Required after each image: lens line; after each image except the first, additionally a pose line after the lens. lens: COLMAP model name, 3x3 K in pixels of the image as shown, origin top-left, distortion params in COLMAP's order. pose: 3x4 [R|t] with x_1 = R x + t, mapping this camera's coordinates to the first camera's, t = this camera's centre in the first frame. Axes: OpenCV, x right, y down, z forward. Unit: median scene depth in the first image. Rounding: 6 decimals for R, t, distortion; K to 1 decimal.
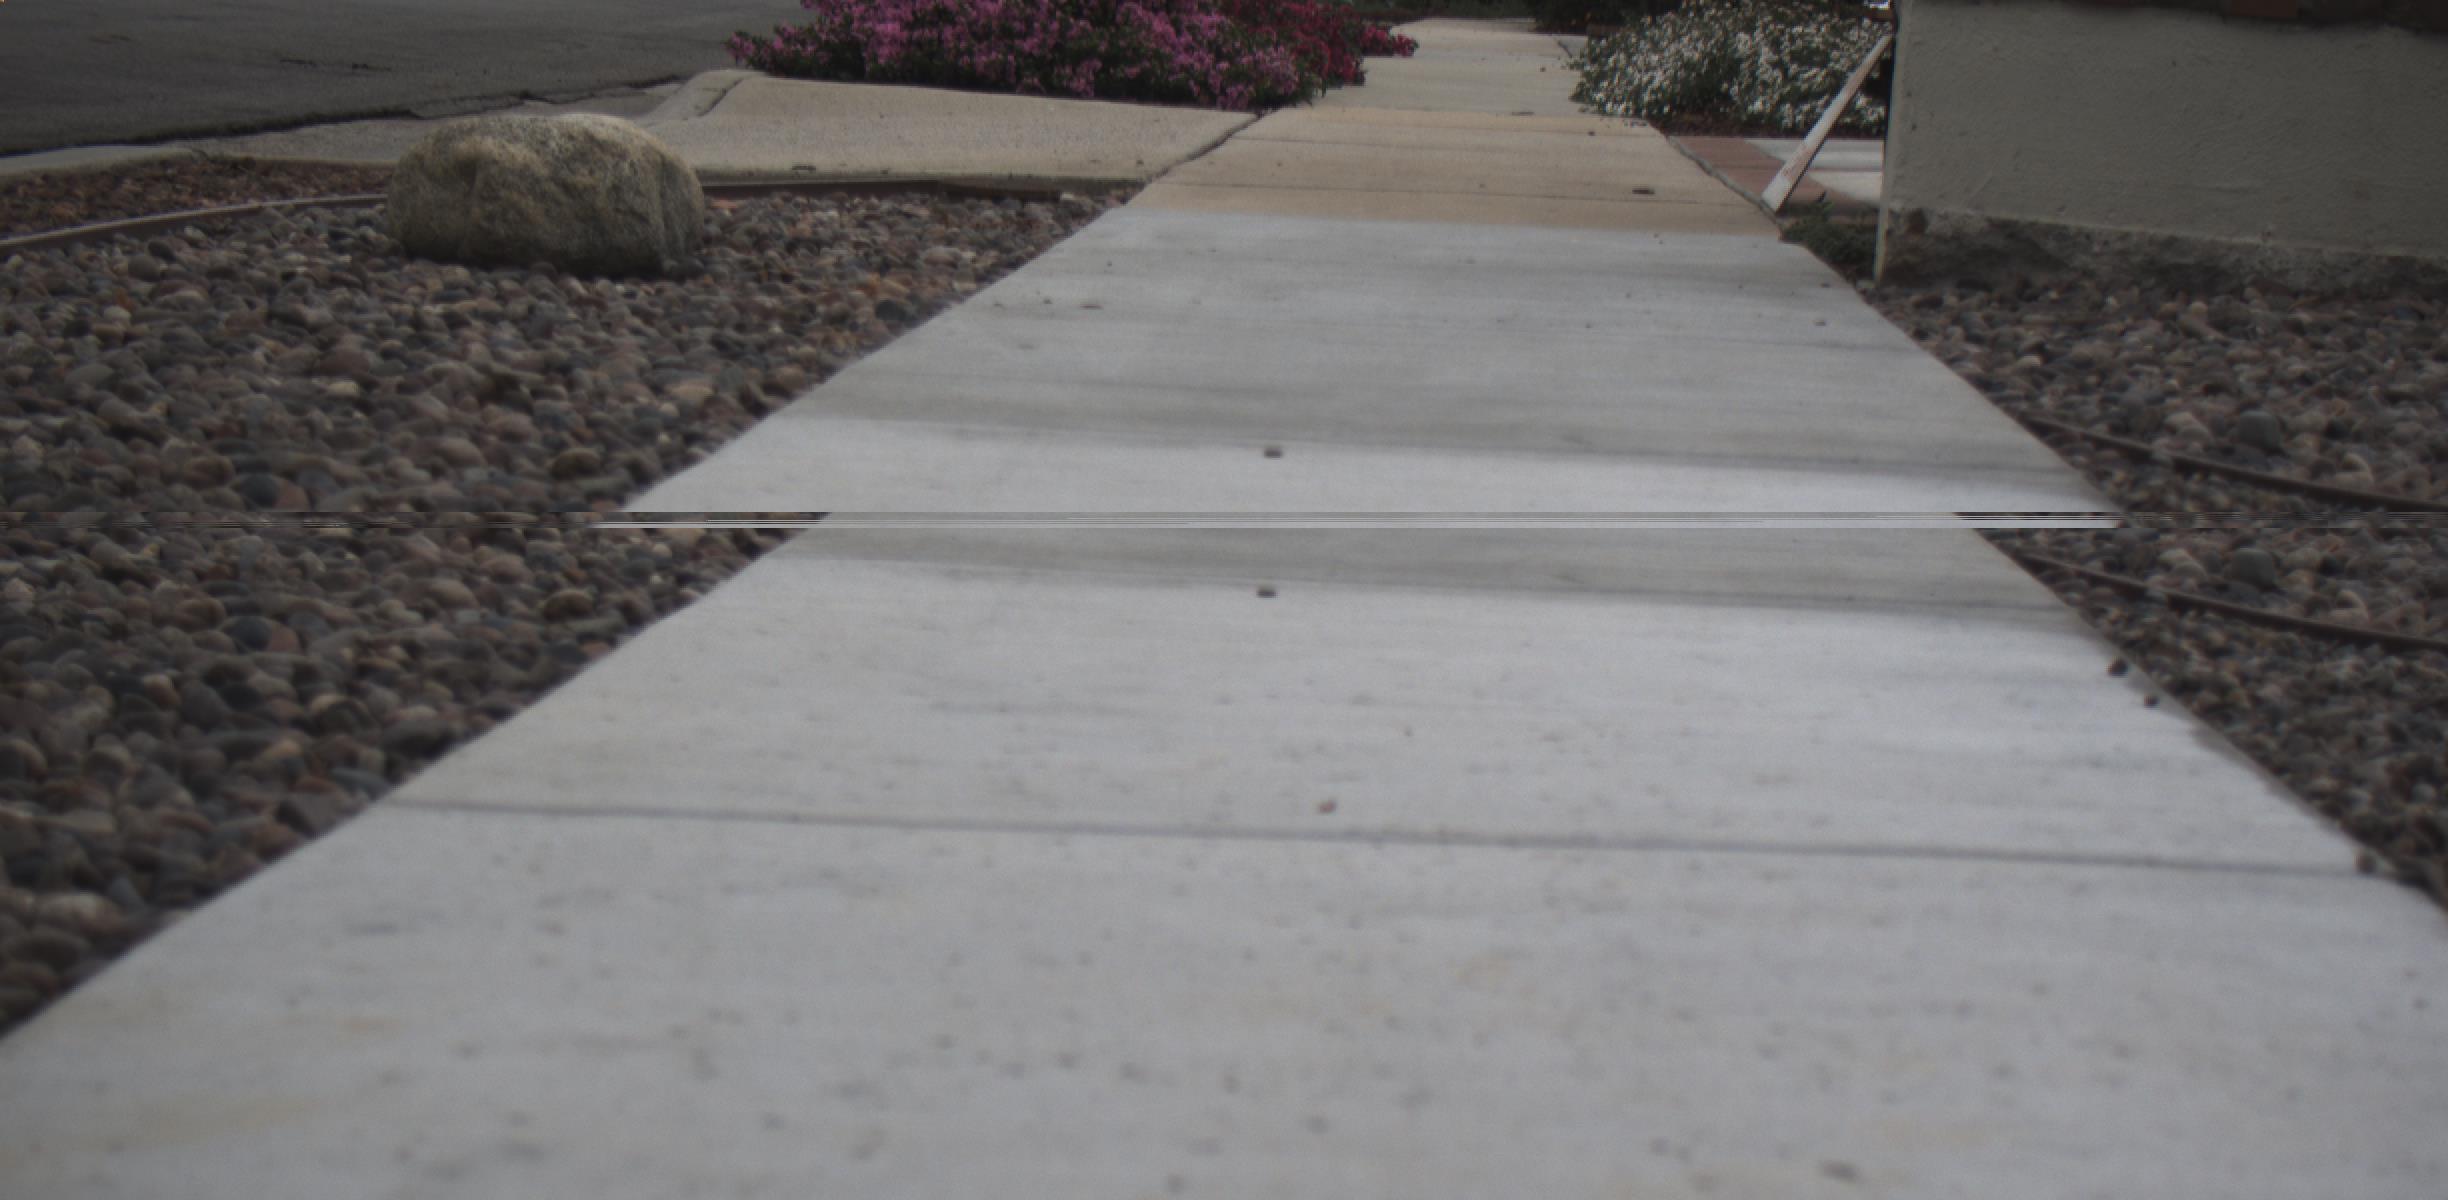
lens RADIAL K [[16481.0, 0, 1226.9], [0, 16481.0, 605.2], [0, 0, 1]] dist [0.632452, 0.000000]
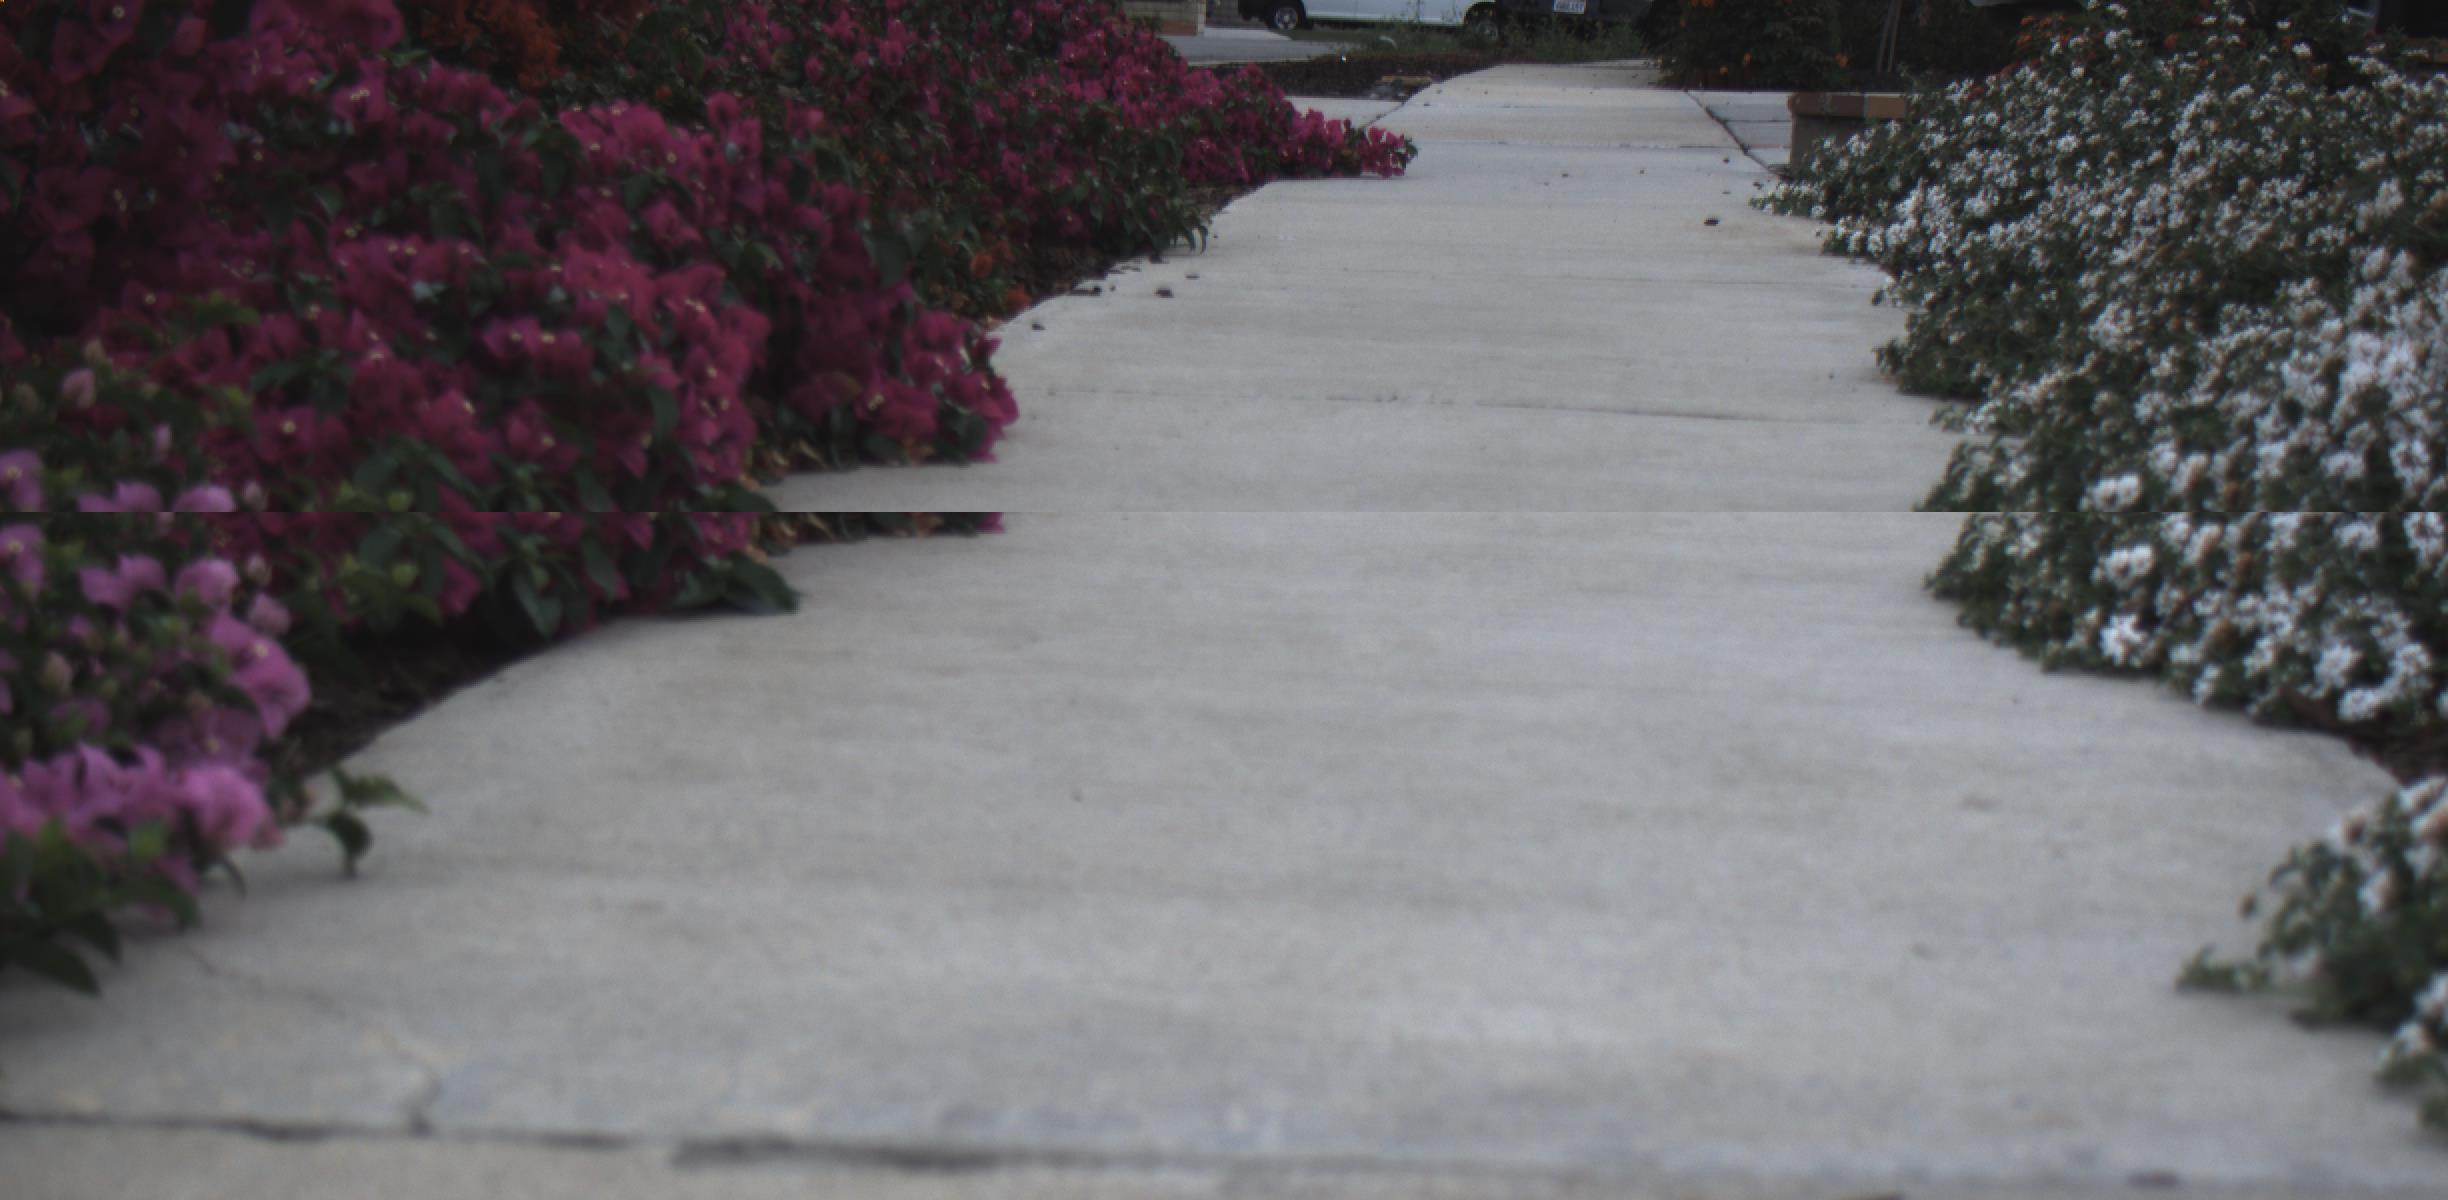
lens RADIAL K [[16481.0, 0, 1063.7], [0, 16481.0, 688.1], [0, 0, 1]] dist [0.632452, 0.000000]
pose [[0.999593, -0.022690, -0.017277, 0.015438], [0.022735, 0.999739, 0.002398, -0.034011], [0.017218, -0.002790, 0.999848, 0.910716]]
